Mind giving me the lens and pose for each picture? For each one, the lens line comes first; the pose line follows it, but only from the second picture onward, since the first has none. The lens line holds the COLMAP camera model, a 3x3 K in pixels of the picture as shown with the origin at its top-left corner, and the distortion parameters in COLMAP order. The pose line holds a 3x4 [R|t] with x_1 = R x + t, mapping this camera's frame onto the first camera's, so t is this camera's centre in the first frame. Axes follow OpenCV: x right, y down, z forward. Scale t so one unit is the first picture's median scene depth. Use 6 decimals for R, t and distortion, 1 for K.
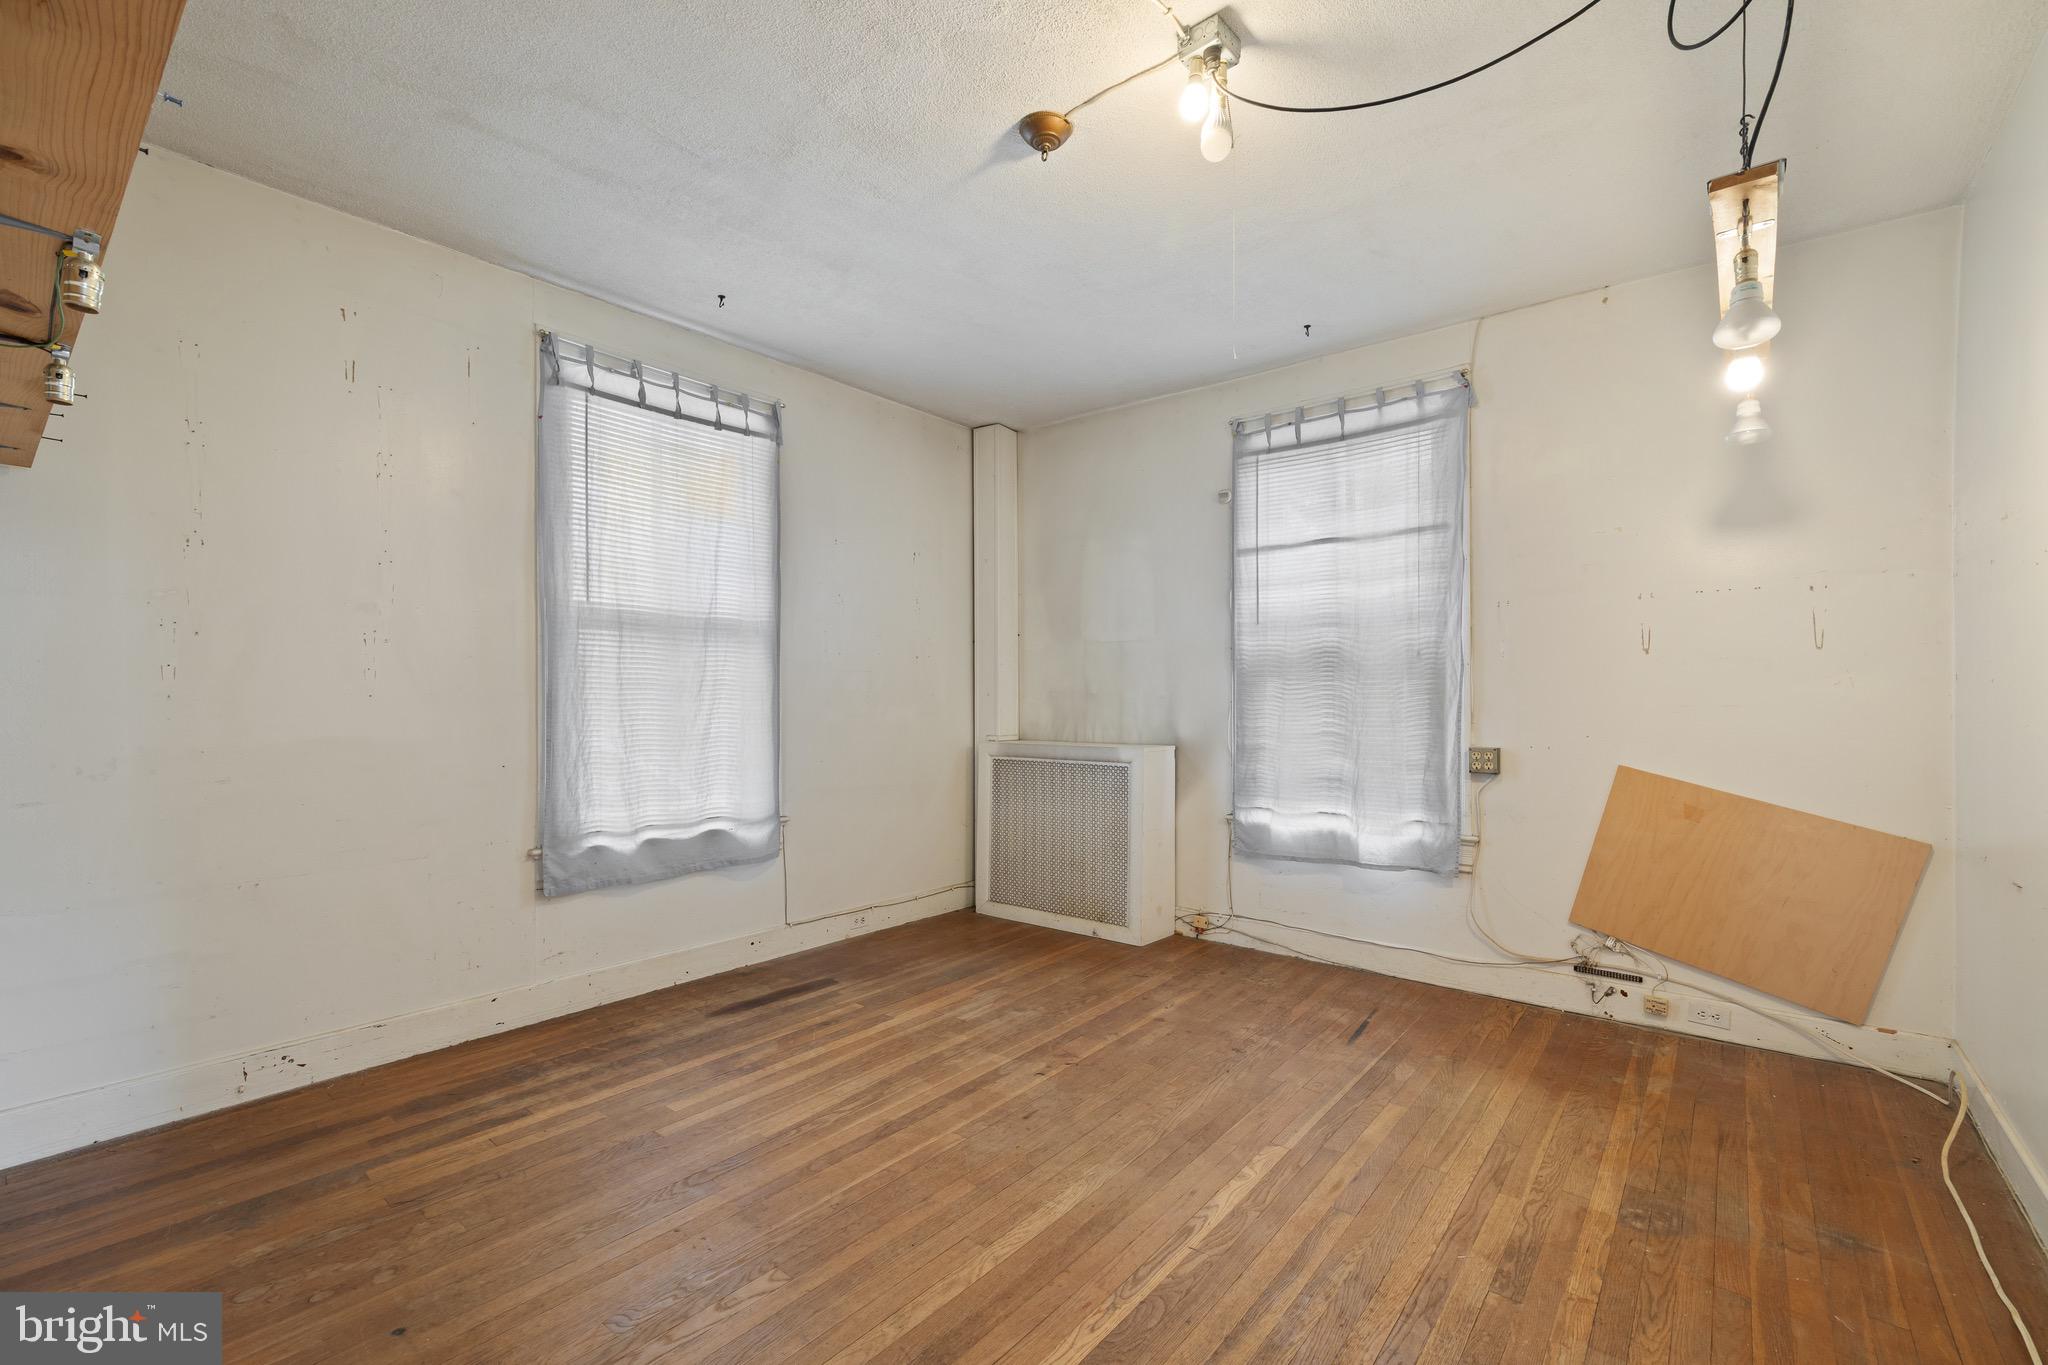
lens RADIAL K [[871.7, 0, 1028.6], [0, 871.7, 691.2], [0, 0, 1]] dist [0.001335, 0.000488]
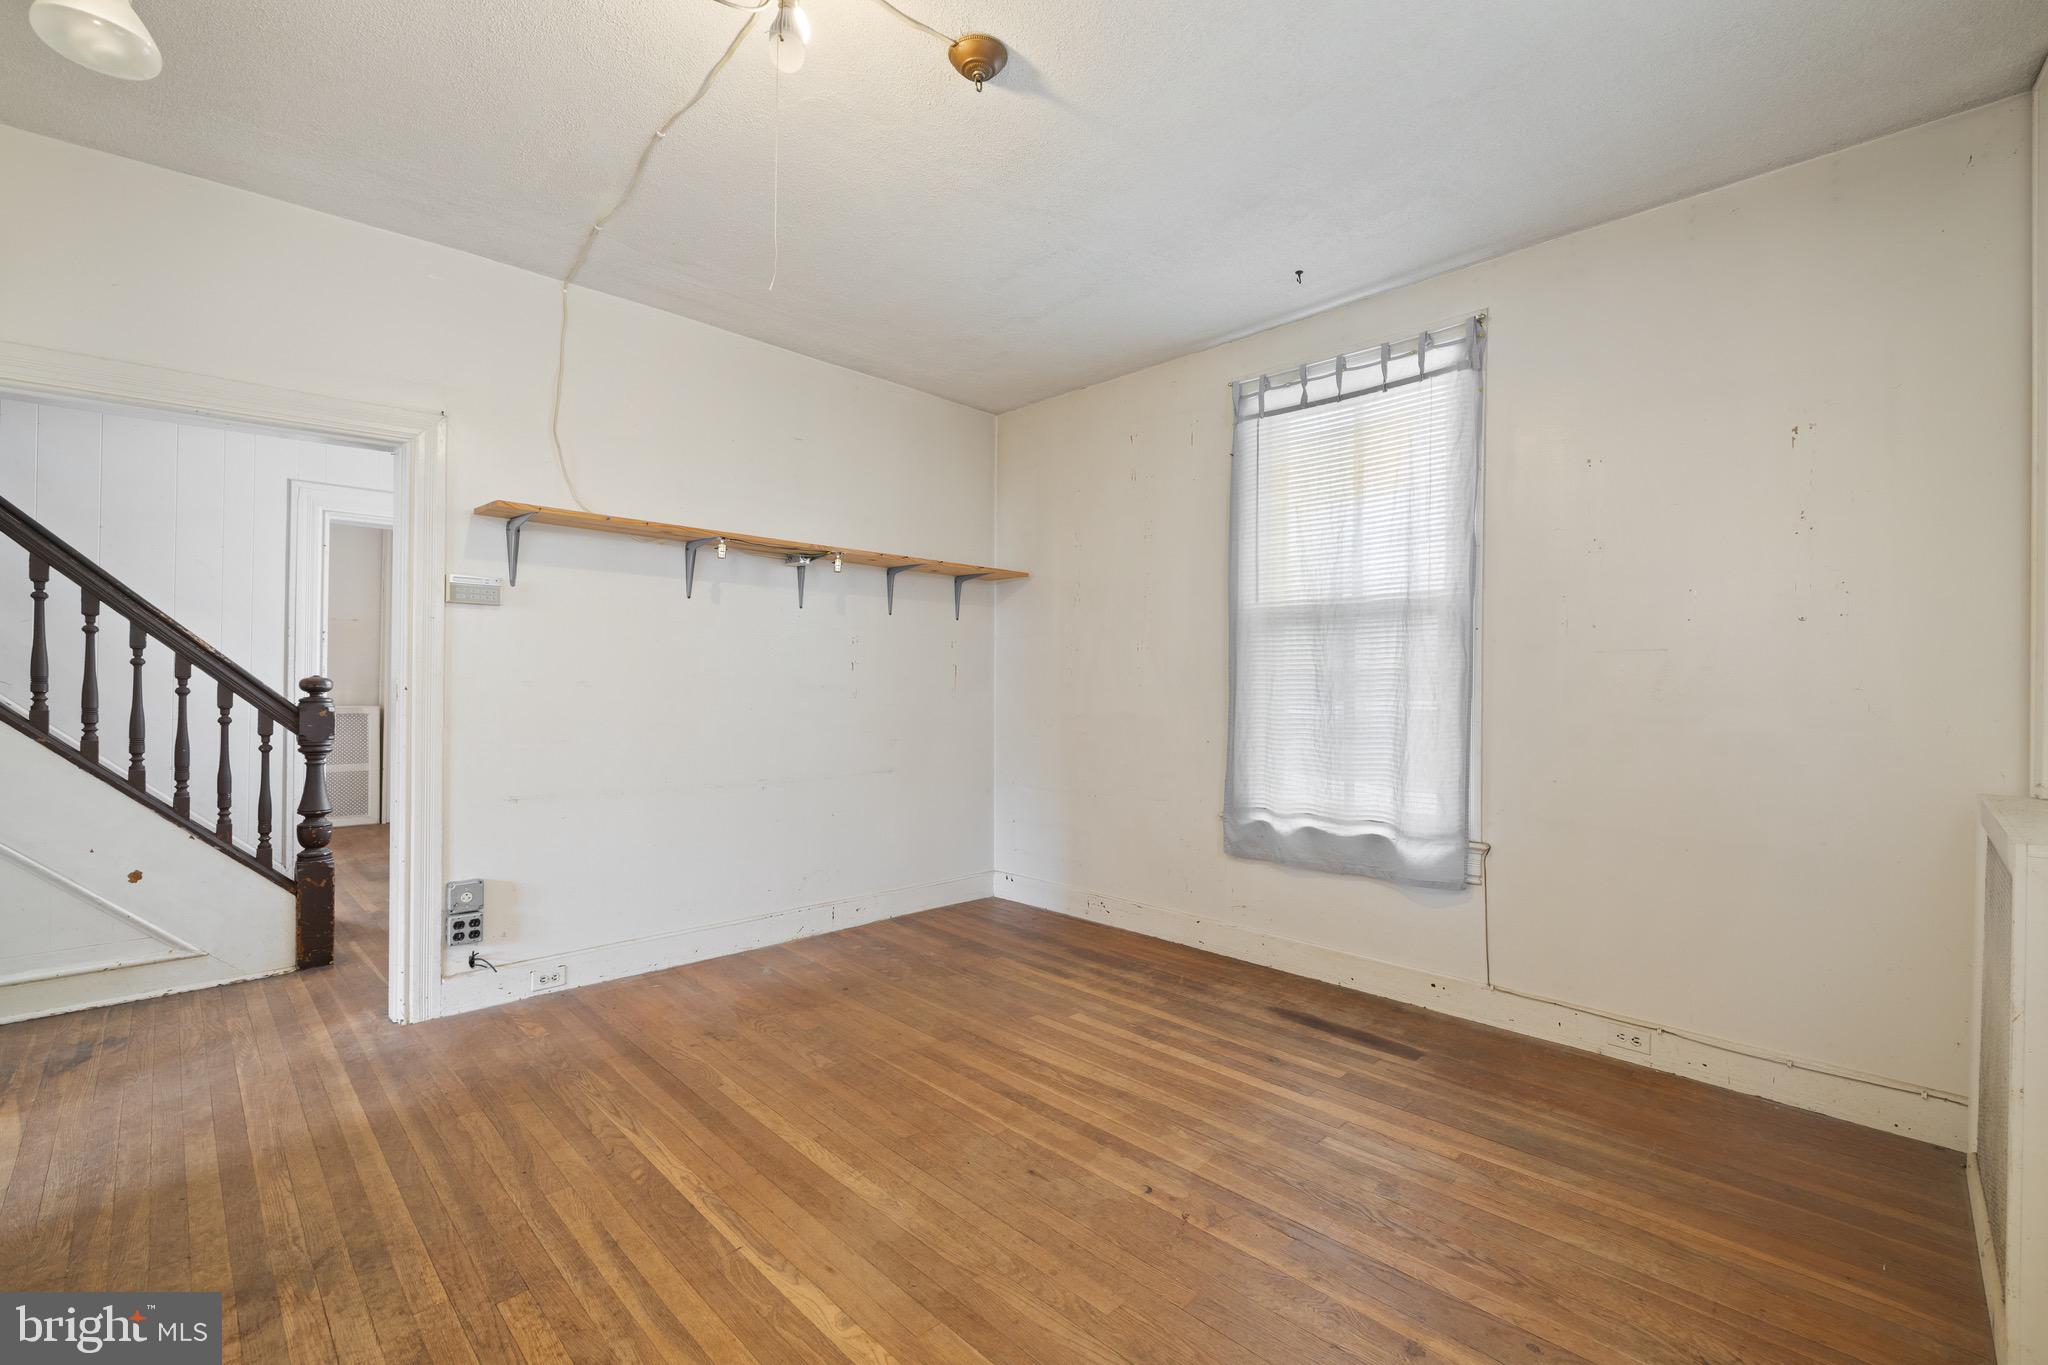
lens RADIAL K [[871.7, 0, 1028.6], [0, 871.7, 691.2], [0, 0, 1]] dist [0.001335, 0.000488]
pose [[-0.104392, 0.004507, -0.994526, 0.776238], [-0.002682, 0.999985, 0.004814, 0.006854], [0.994533, 0.003170, -0.104379, 0.984587]]
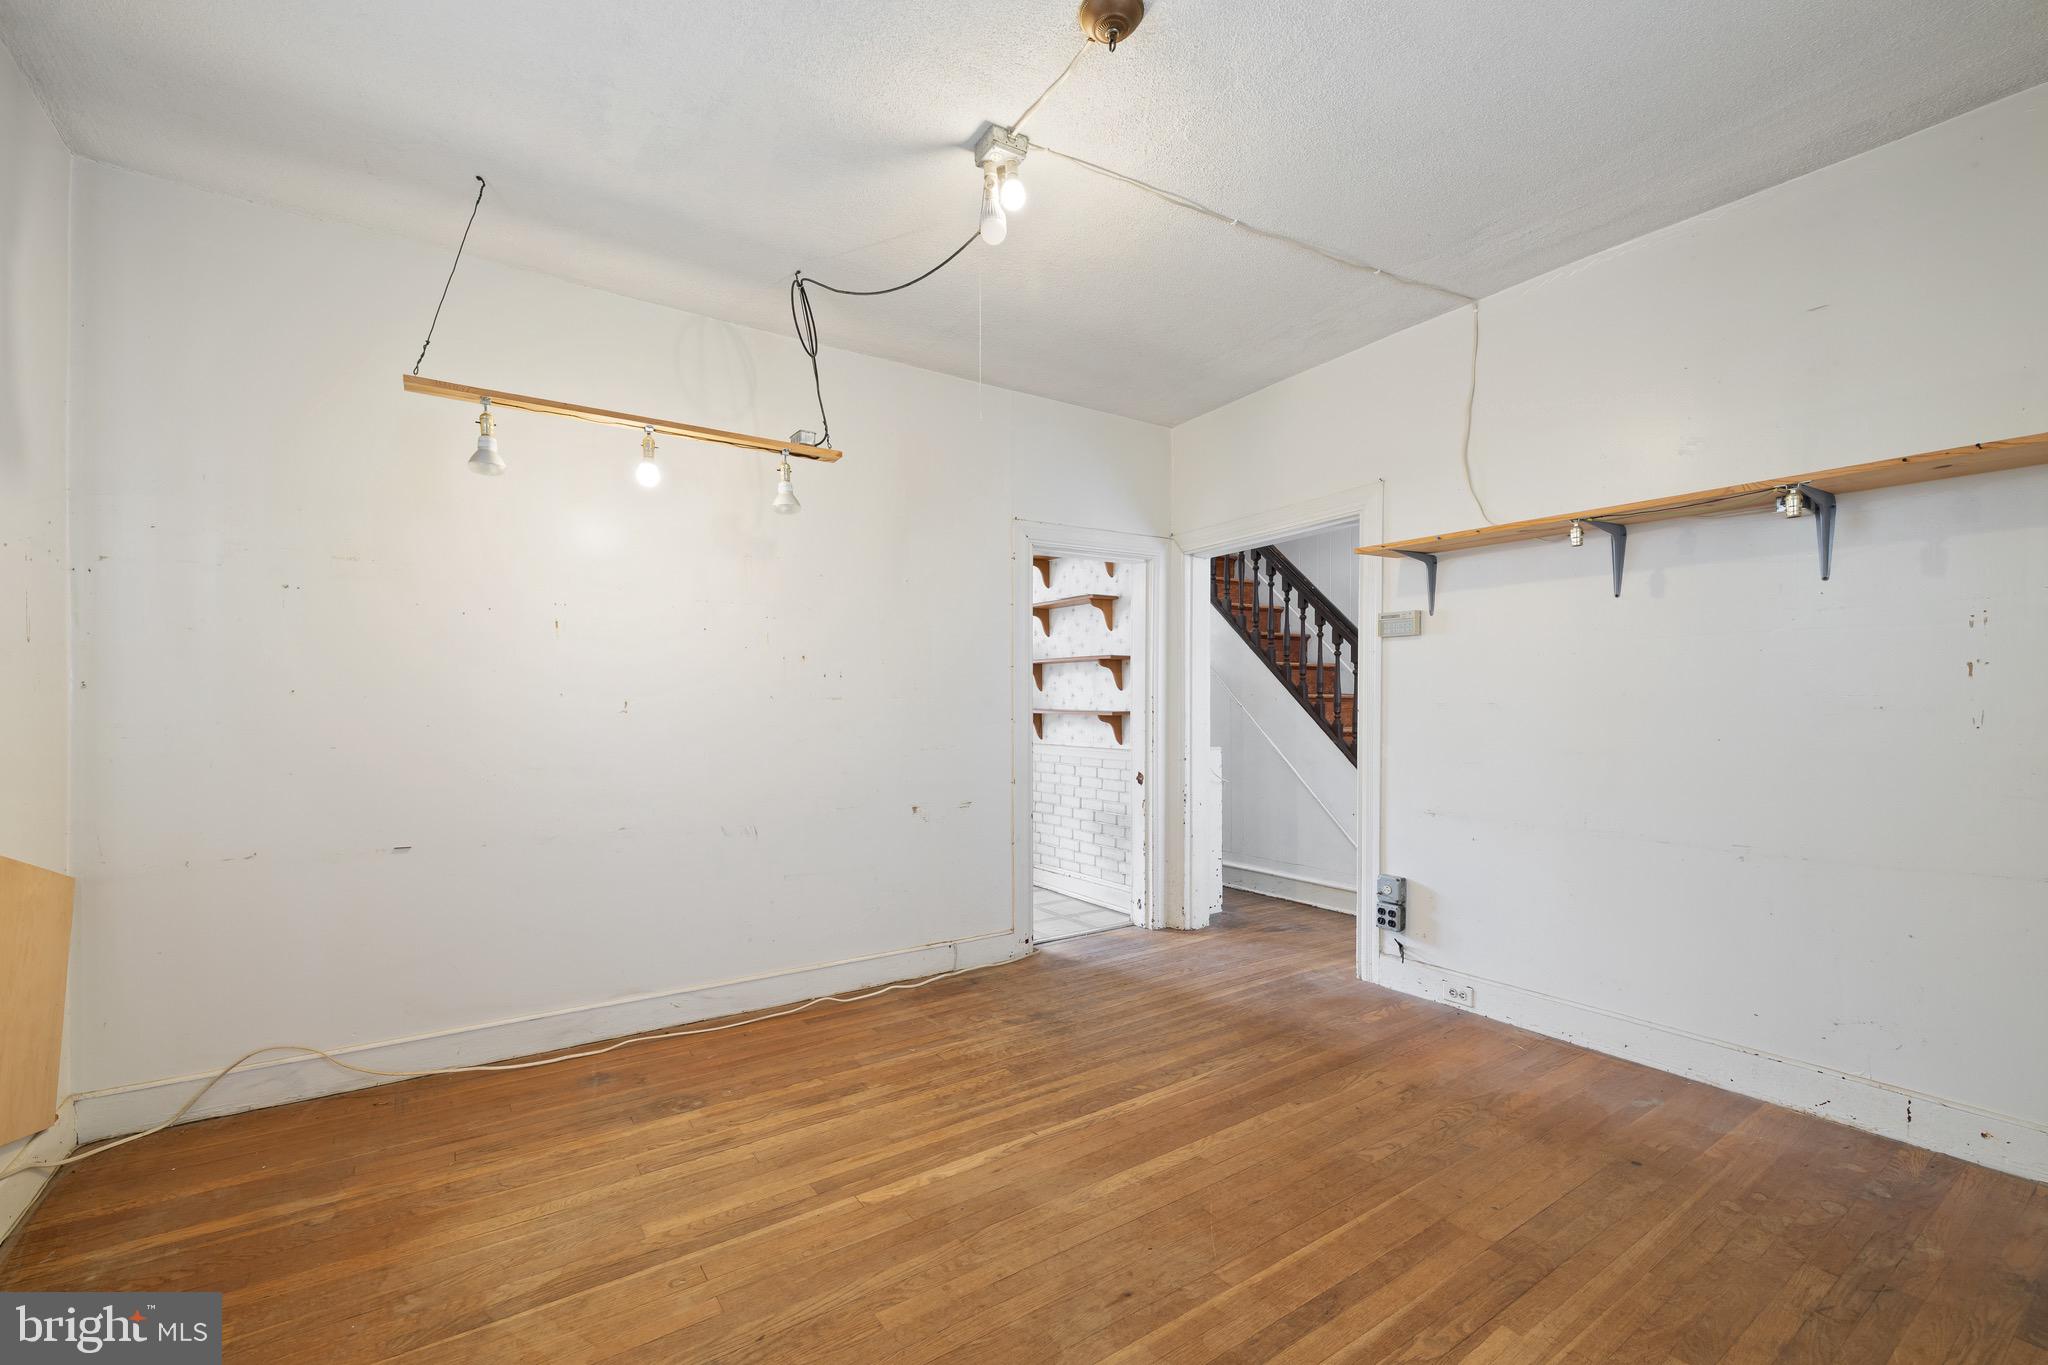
lens RADIAL K [[866.7, 0, 1030.8], [0, 866.7, 710.5], [0, 0, 1]] dist [0.000727, 0.000099]
pose [[-0.959769, 0.000158, 0.280791, -0.113946], [0.000460, 0.999999, 0.001009, 0.010058], [-0.280790, 0.001098, -0.959769, 1.541734]]
